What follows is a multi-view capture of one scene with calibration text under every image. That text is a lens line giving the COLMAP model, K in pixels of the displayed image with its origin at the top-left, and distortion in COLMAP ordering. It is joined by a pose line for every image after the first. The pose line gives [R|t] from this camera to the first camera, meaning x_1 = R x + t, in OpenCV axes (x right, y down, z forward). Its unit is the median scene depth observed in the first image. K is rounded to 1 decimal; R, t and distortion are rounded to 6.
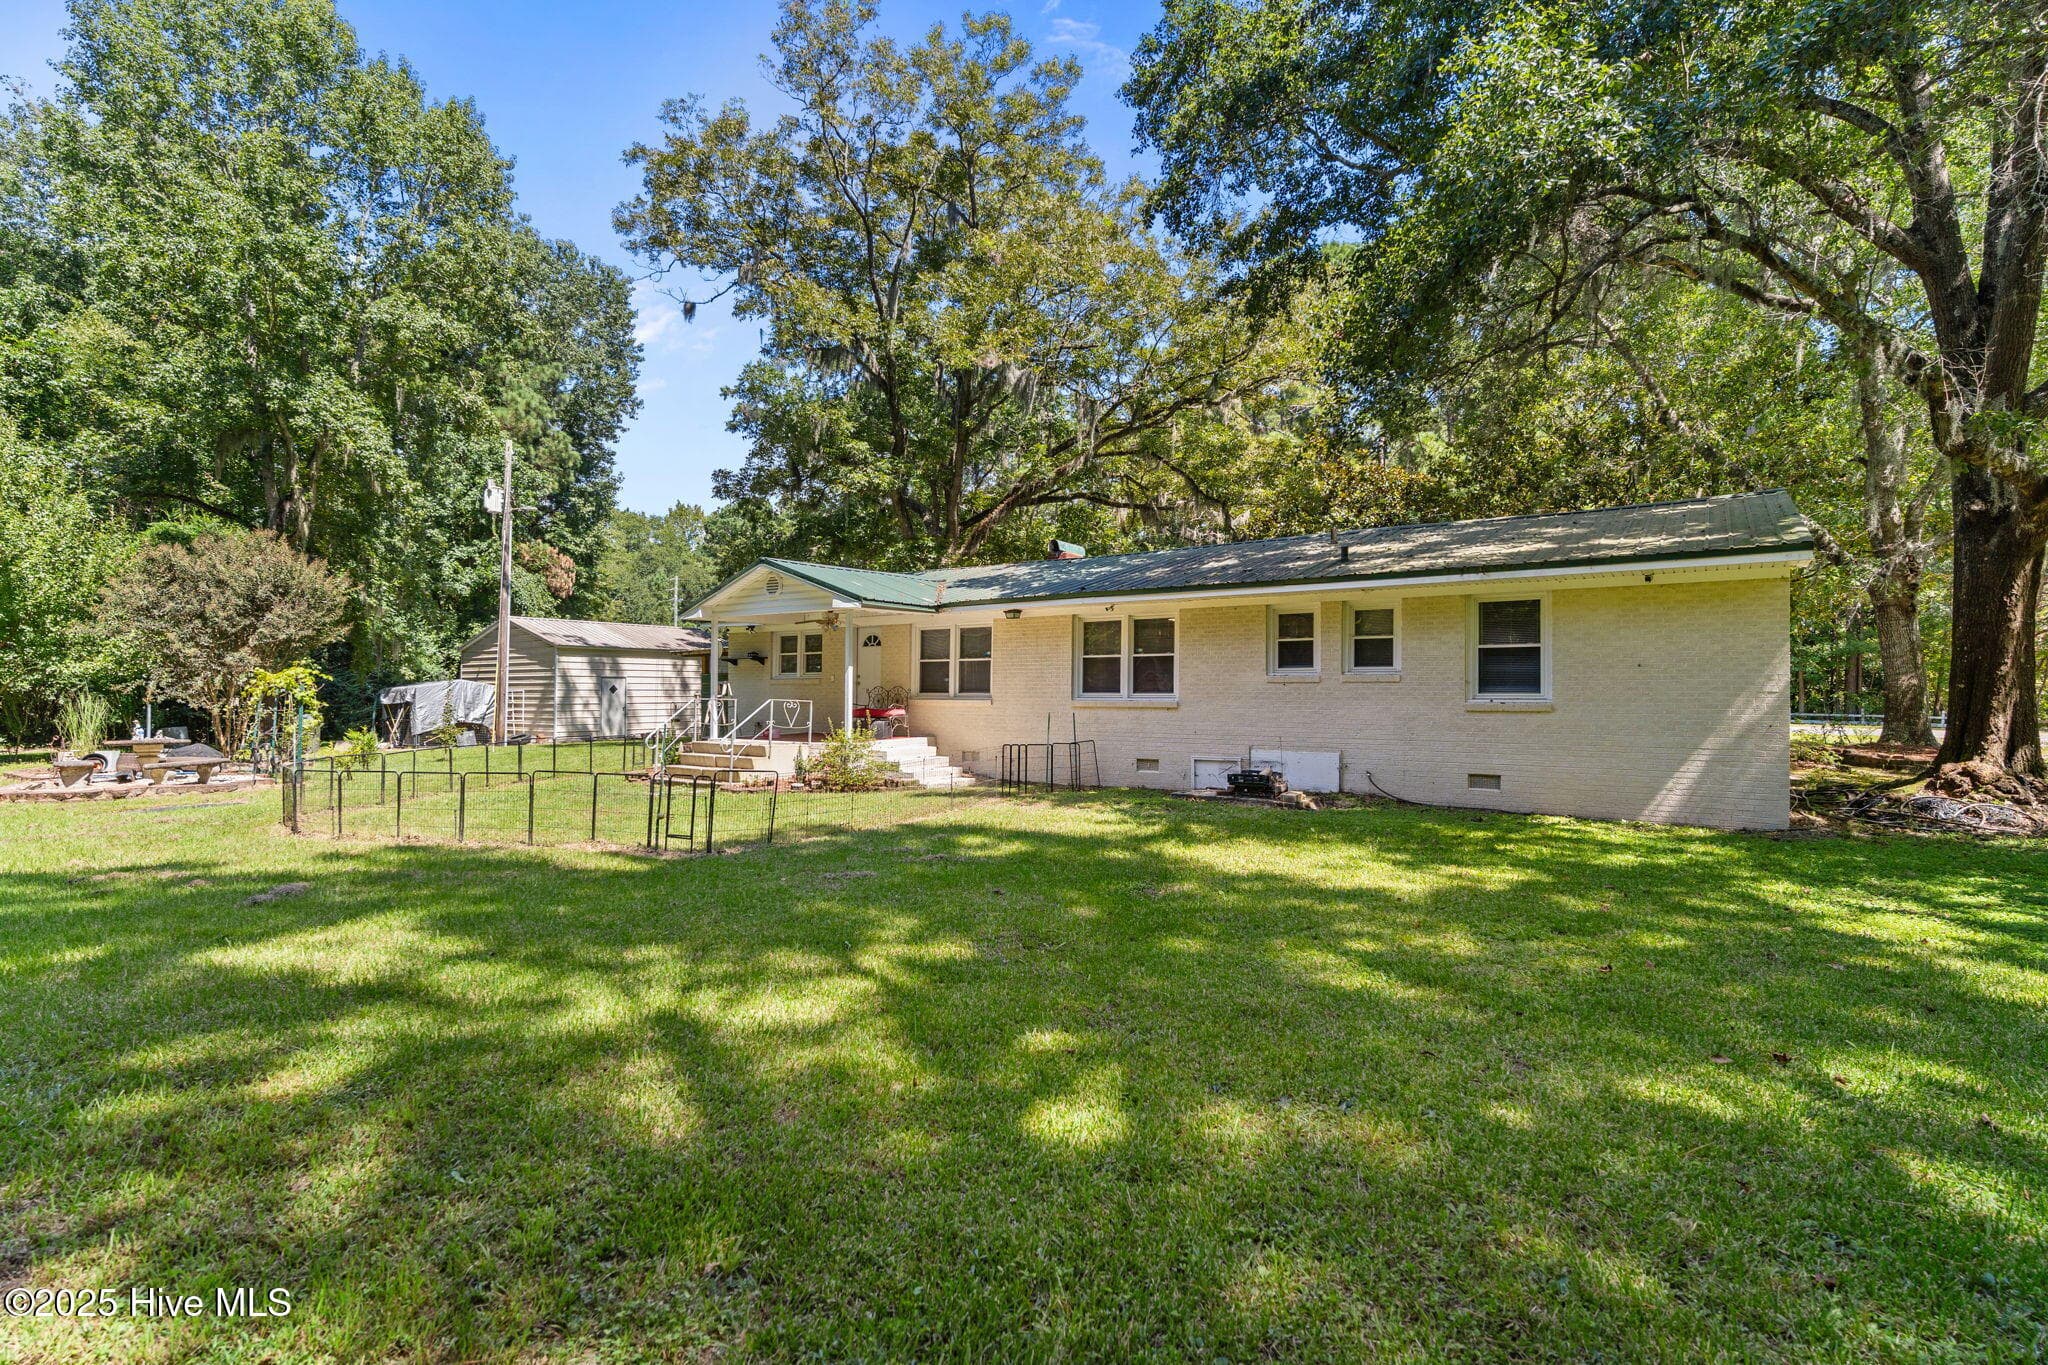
lens RADIAL K [[970.5, 0, 1024.0], [0, 970.5, 682.5], [0, 0, 1]] dist [0.000589, -0.000374]
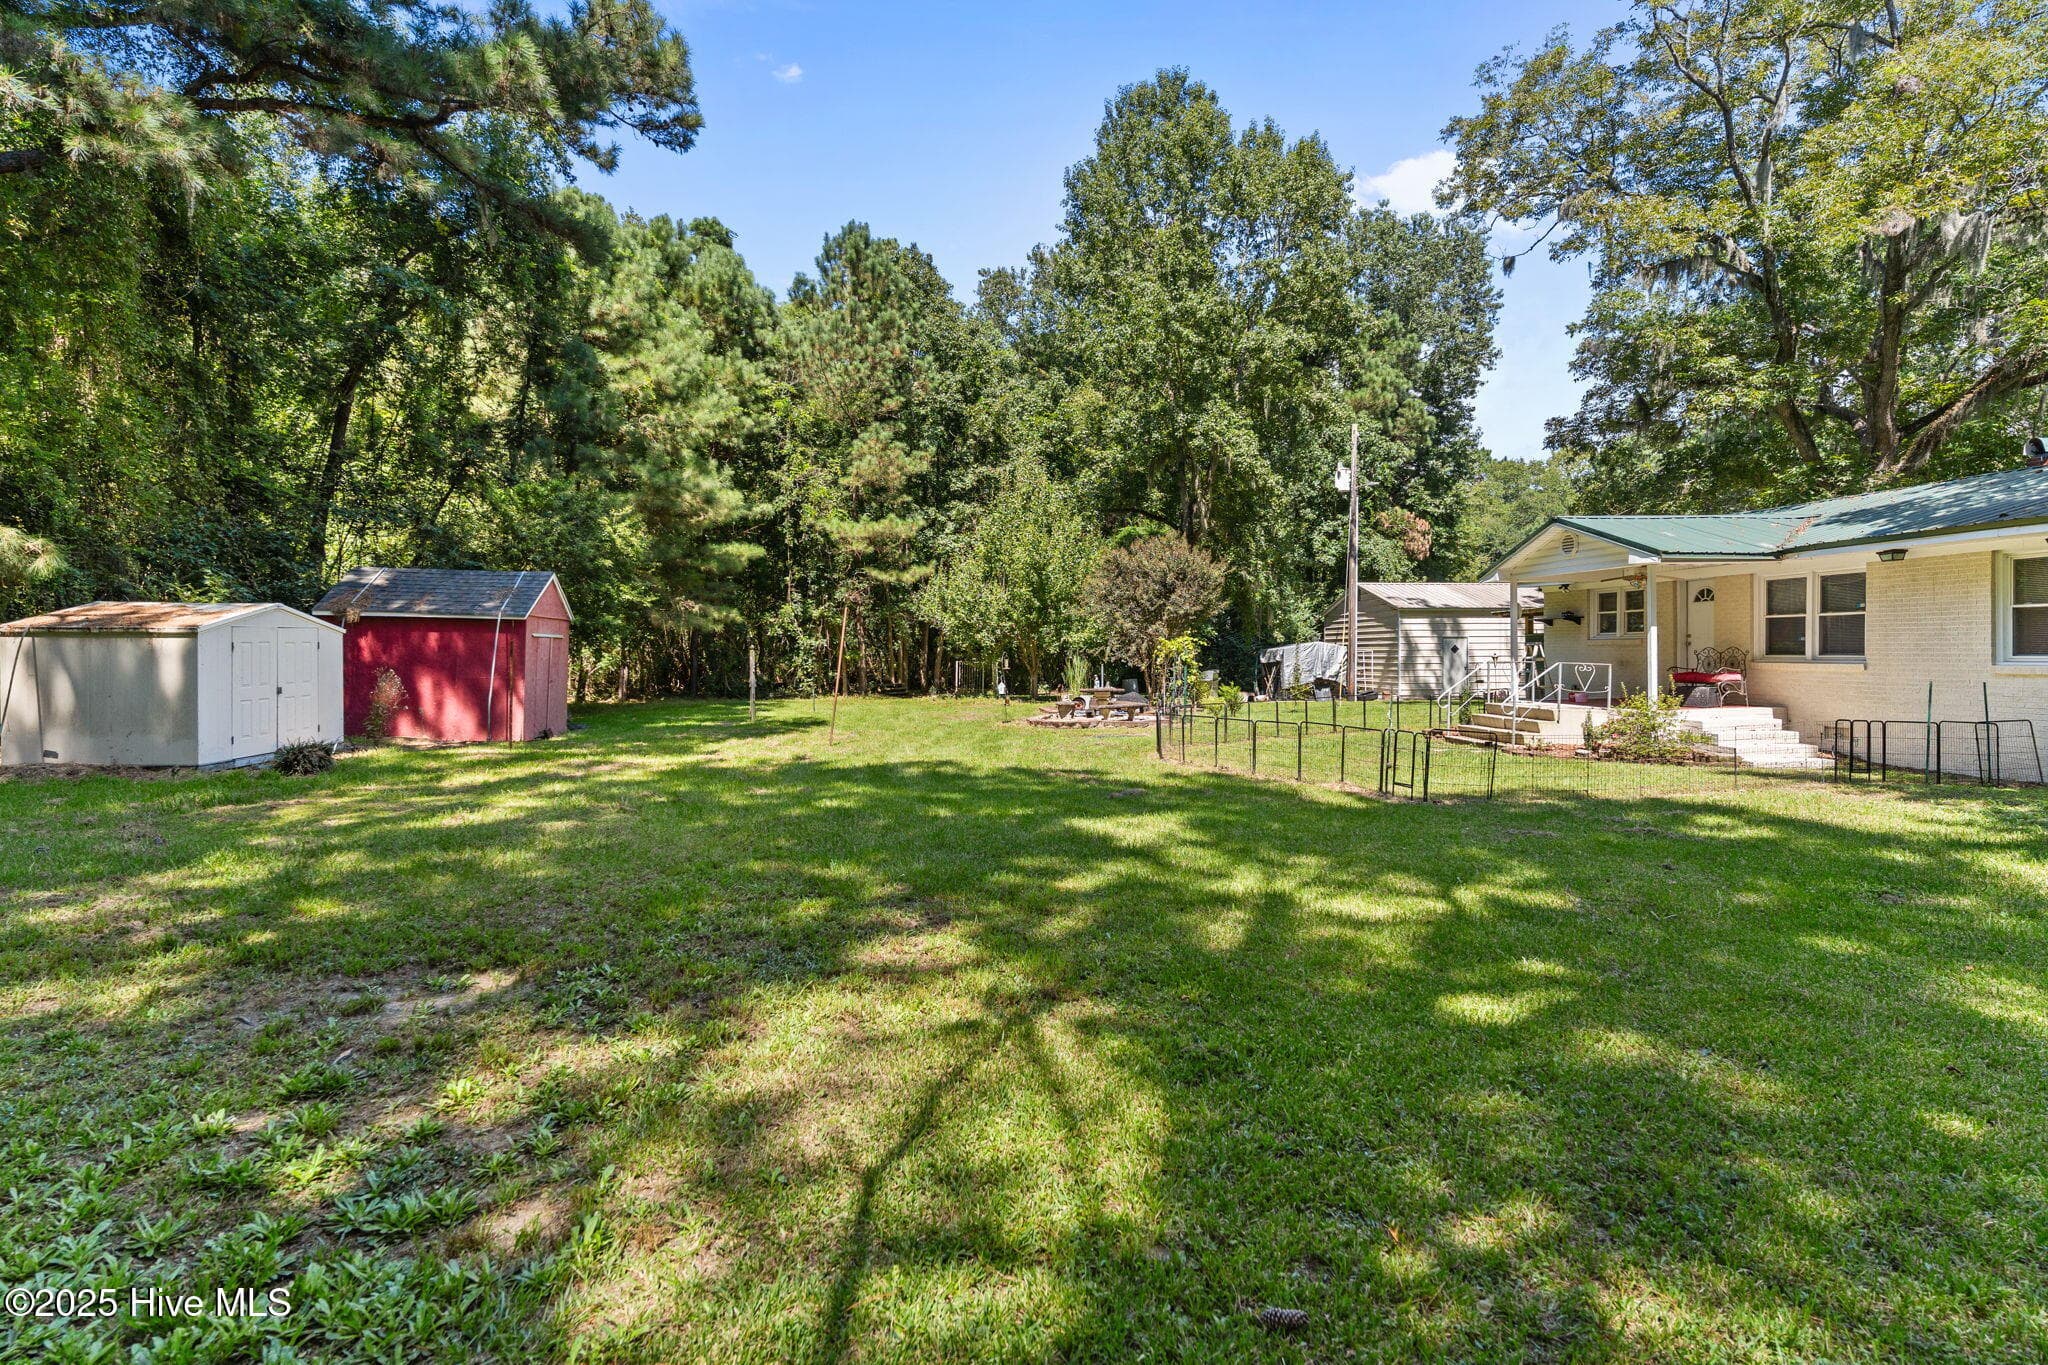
lens RADIAL K [[979.4, 0, 1024.8], [0, 979.4, 650.5], [0, 0, 1]] dist [0.000327, -0.000105]
pose [[0.665433, -0.004988, -0.746441, 0.065477], [0.013046, 0.999903, 0.004949, -0.003641], [0.746344, -0.013031, 0.665433, -0.031839]]
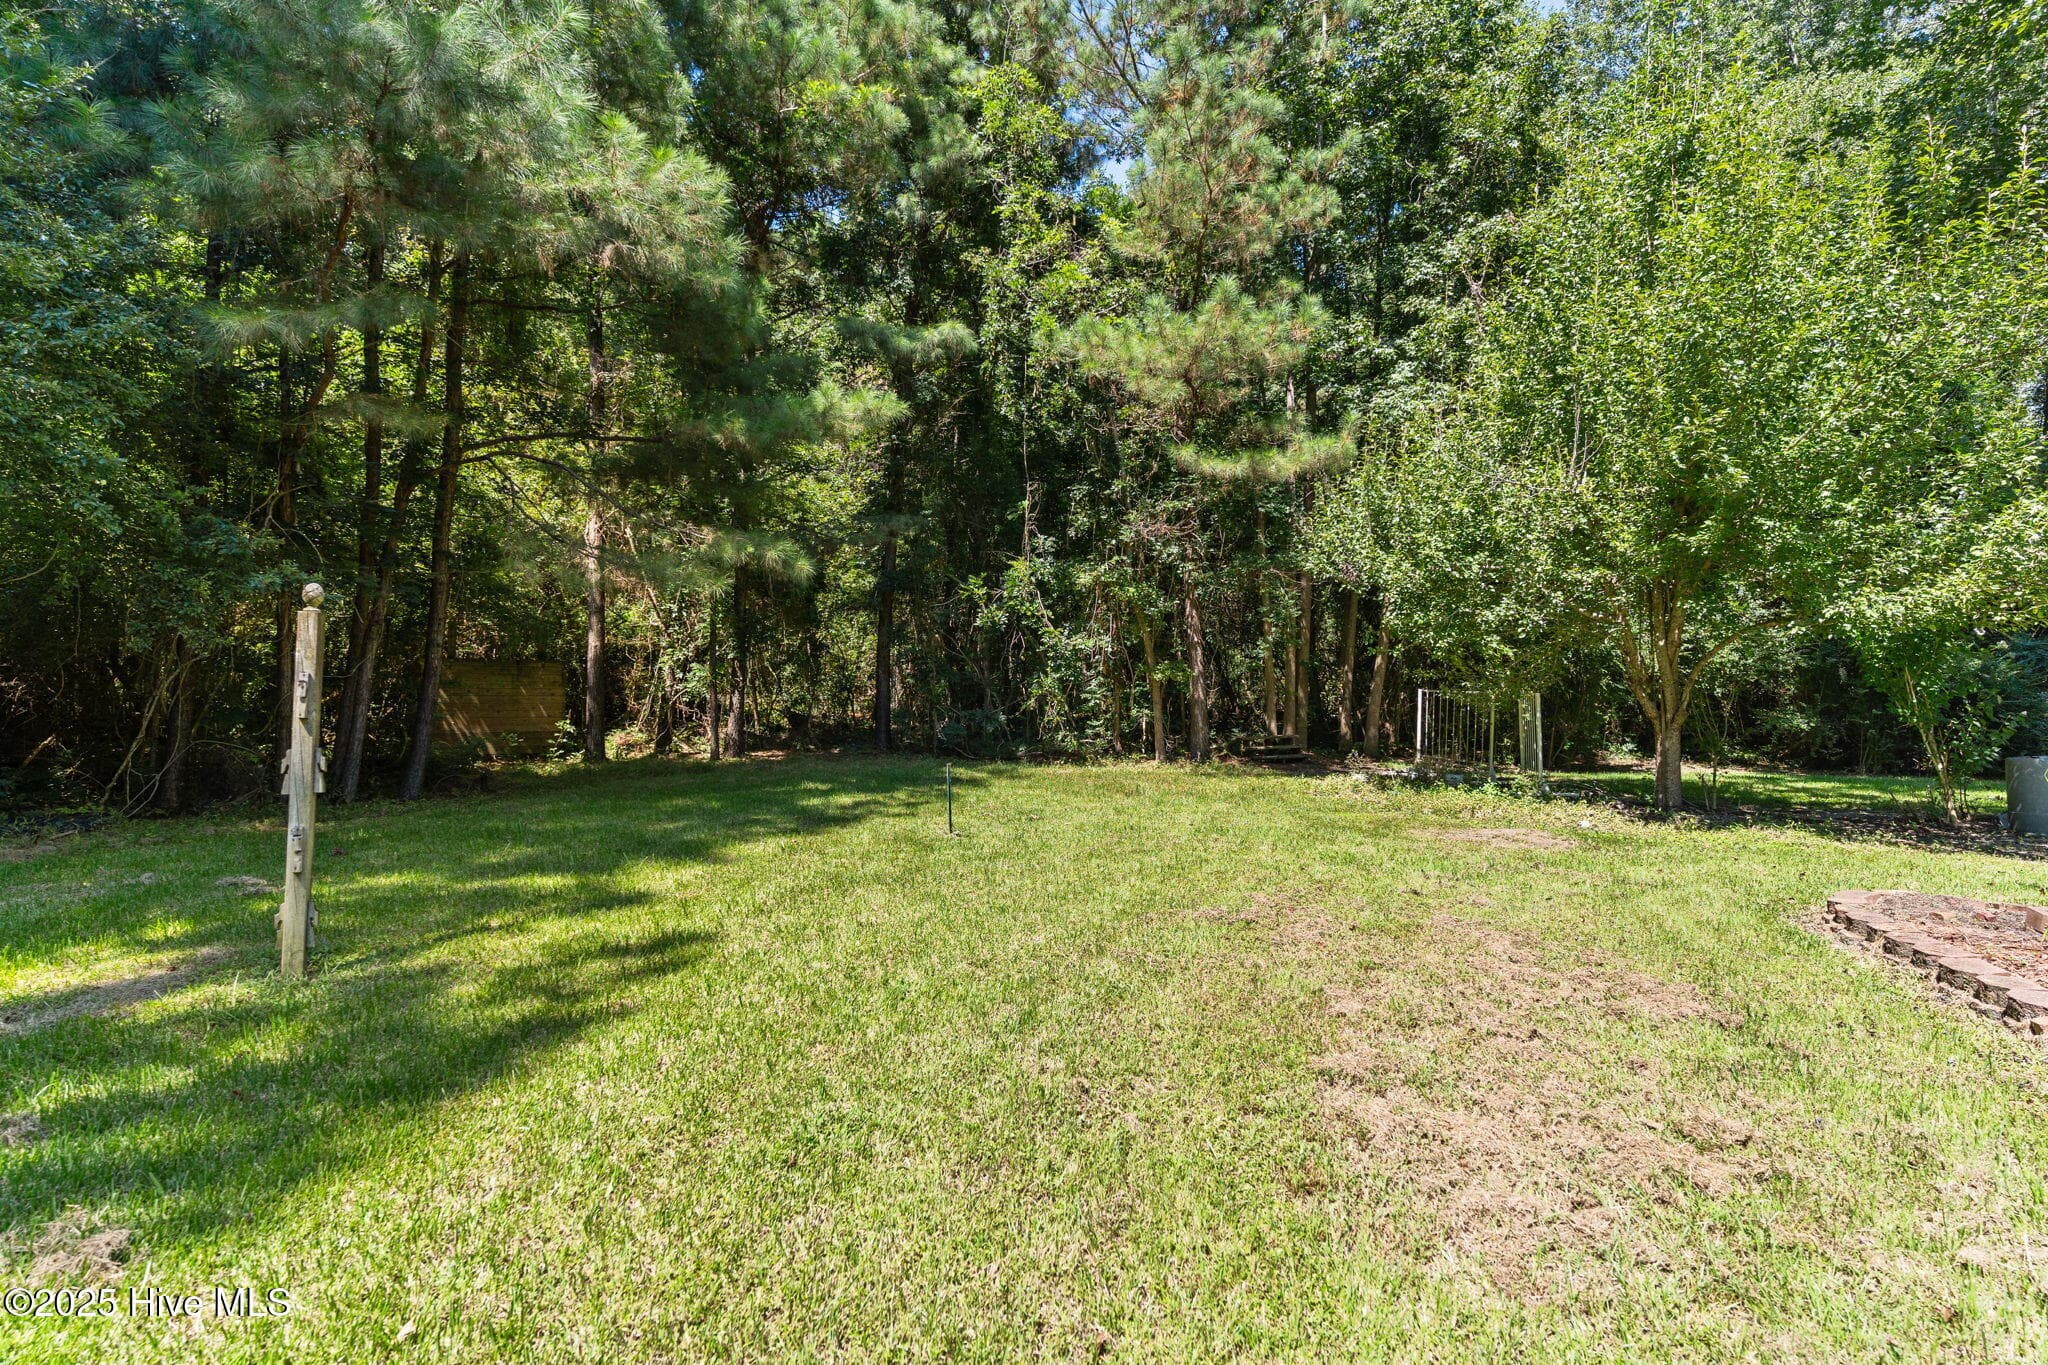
lens RADIAL K [[1068.2, 0, 1024.0], [0, 1068.2, 682.5], [0, 0, 1]] dist [-0.000855, -0.000289]
pose [[0.300670, 0.005729, -0.953711, -0.428060], [0.010433, 0.999902, 0.009296, 0.004522], [0.953671, -0.012745, 0.300581, 0.349483]]
